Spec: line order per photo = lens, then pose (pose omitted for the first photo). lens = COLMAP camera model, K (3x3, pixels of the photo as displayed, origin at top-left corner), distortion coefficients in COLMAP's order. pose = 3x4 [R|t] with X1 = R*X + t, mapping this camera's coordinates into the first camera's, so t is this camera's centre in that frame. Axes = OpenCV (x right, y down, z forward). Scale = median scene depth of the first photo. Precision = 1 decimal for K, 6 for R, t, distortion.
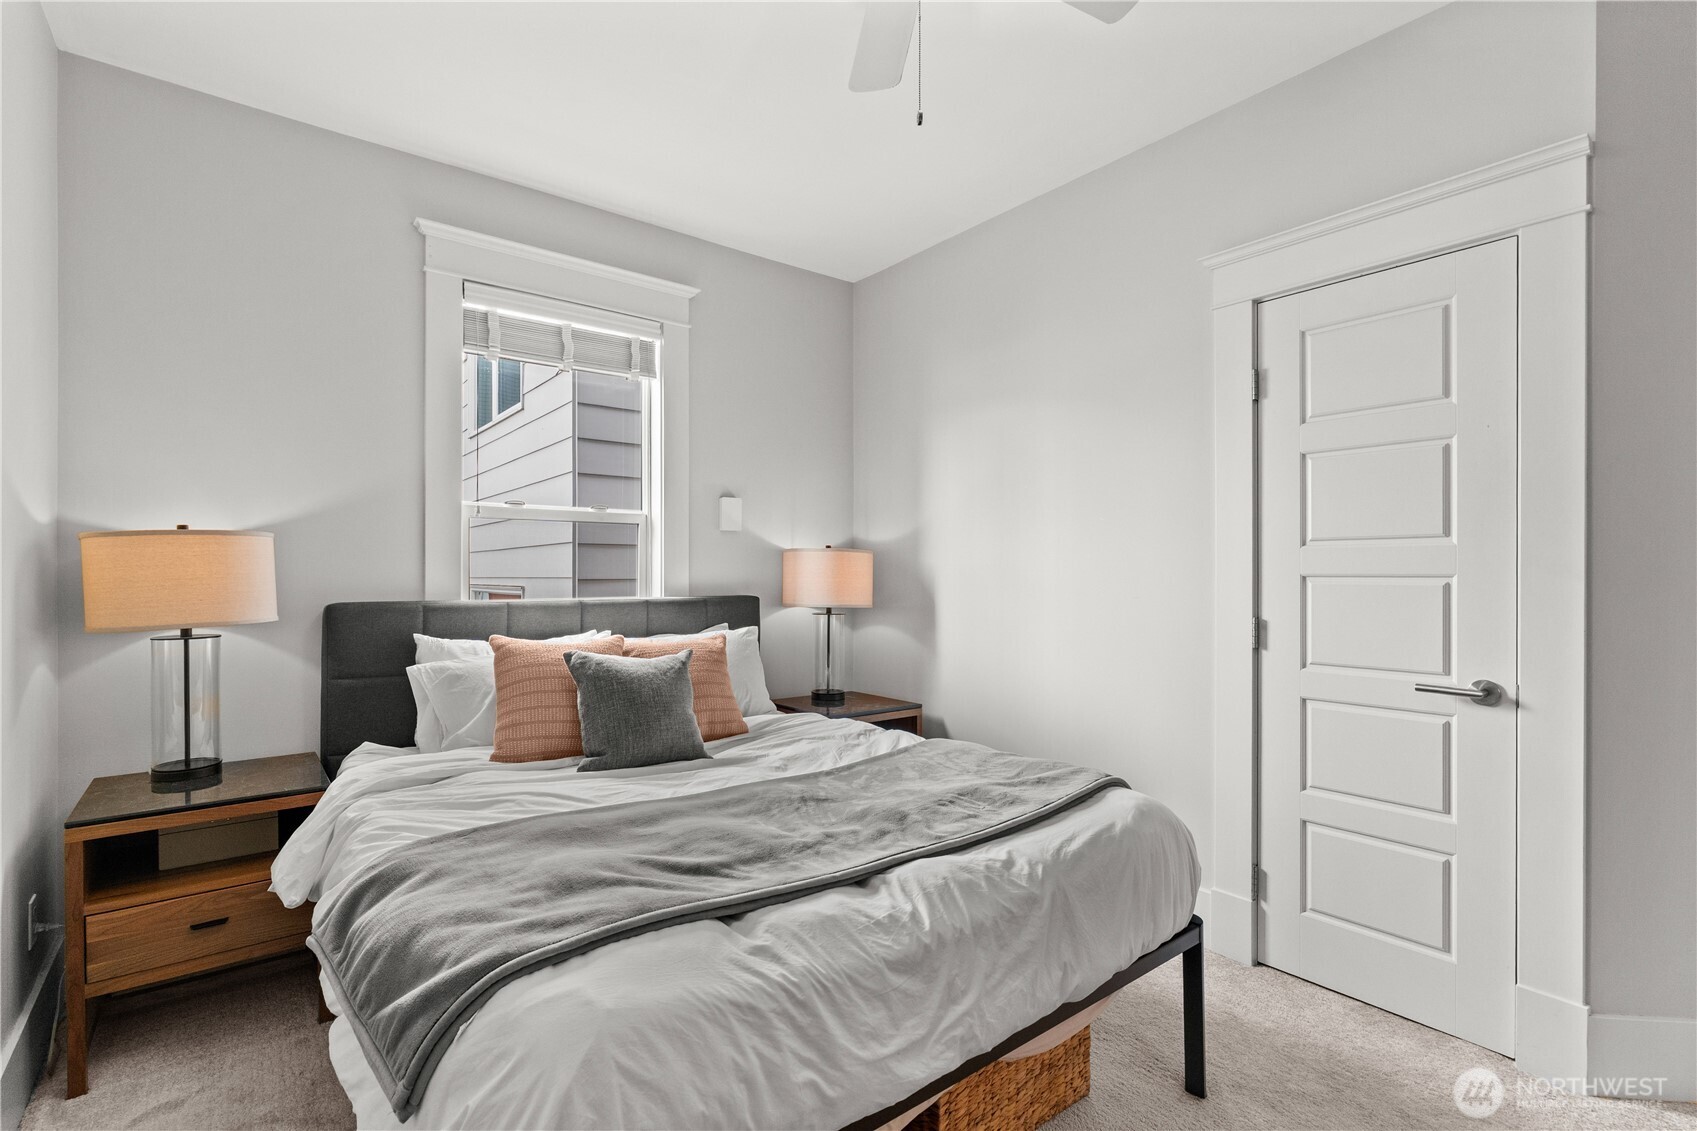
lens RADIAL K [[777.6, 0, 810.6], [0, 777.6, 579.7], [0, 0, 1]] dist [-0.007633, 0.004966]
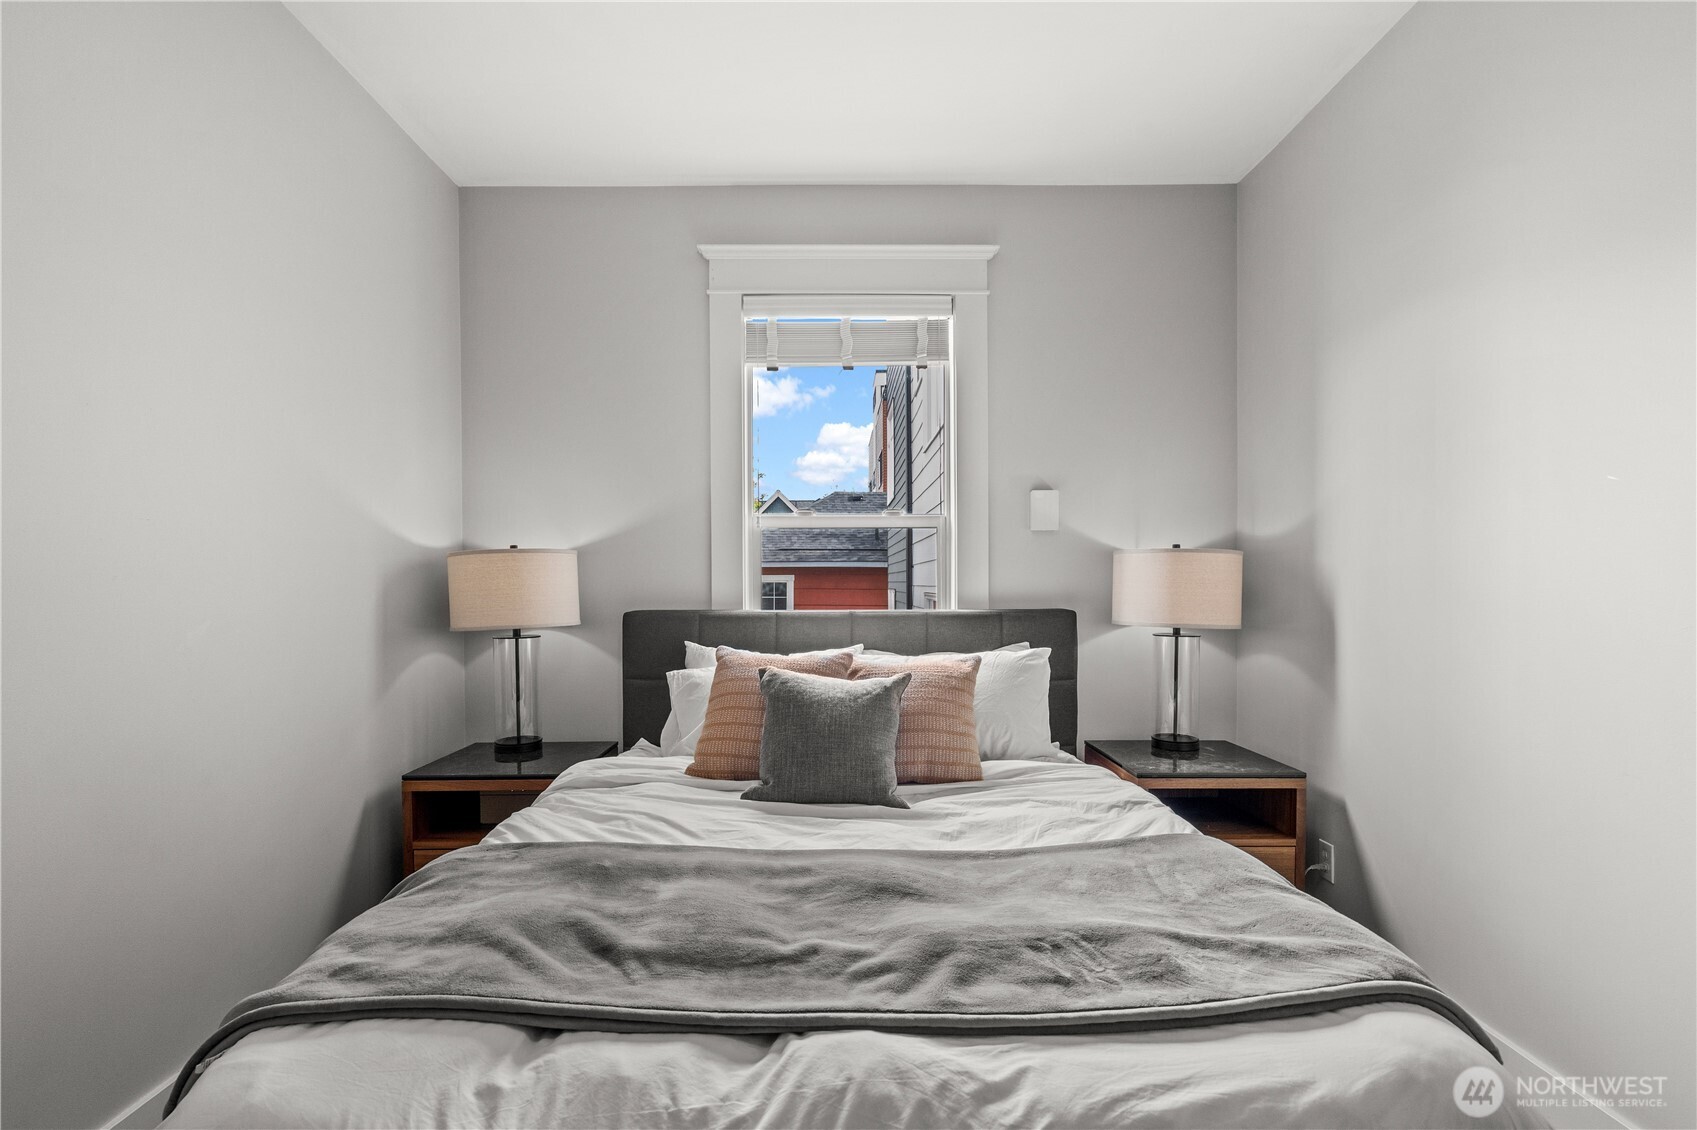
lens RADIAL K [[777.6, 0, 839.3], [0, 777.6, 597.9], [0, 0, 1]] dist [-0.007633, 0.004966]
pose [[0.800433, 0.007882, -0.599371, 0.338667], [-0.000028, 0.999914, 0.013112, -0.003323], [0.599423, -0.010478, 0.800364, 0.323178]]
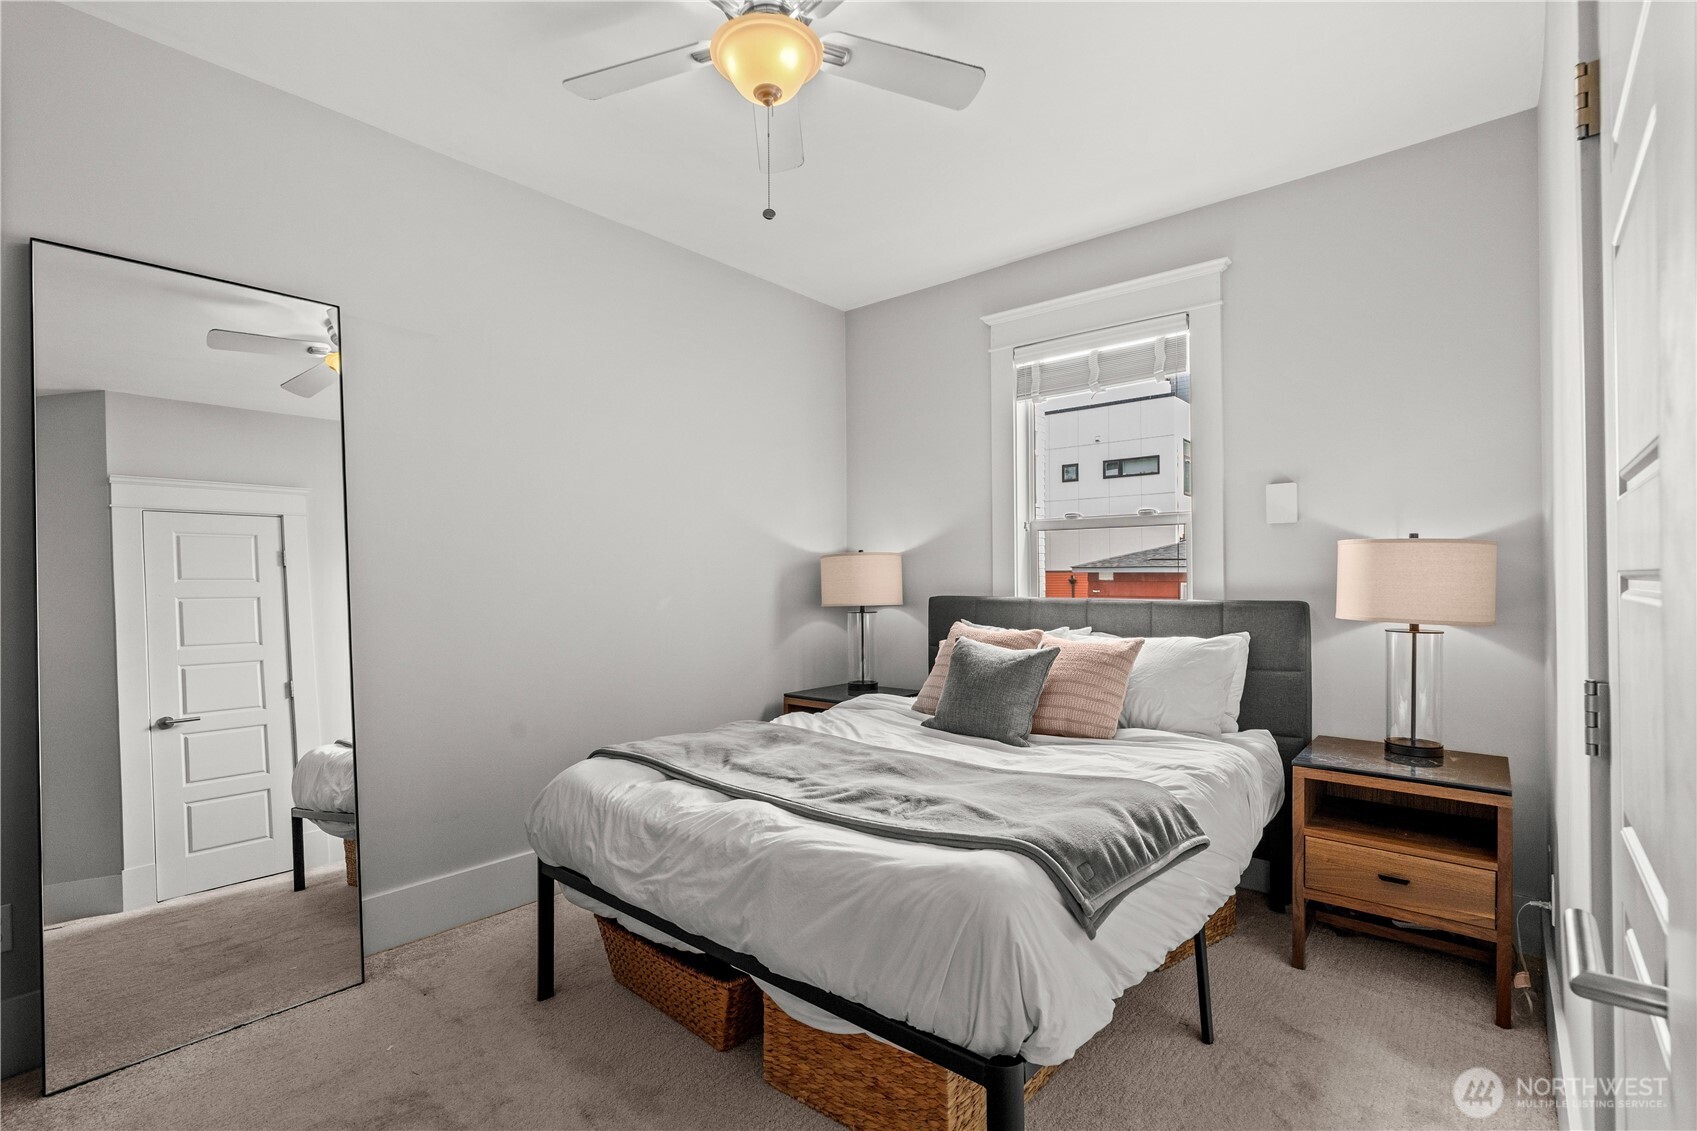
lens RADIAL K [[777.6, 0, 862.6], [0, 777.6, 575.5], [0, 0, 1]] dist [-0.007633, 0.004966]
pose [[0.230414, -0.001150, -0.973092, 0.950818], [-0.001546, 0.999998, -0.001547, -0.007241], [0.973091, 0.001861, 0.230412, 0.577279]]
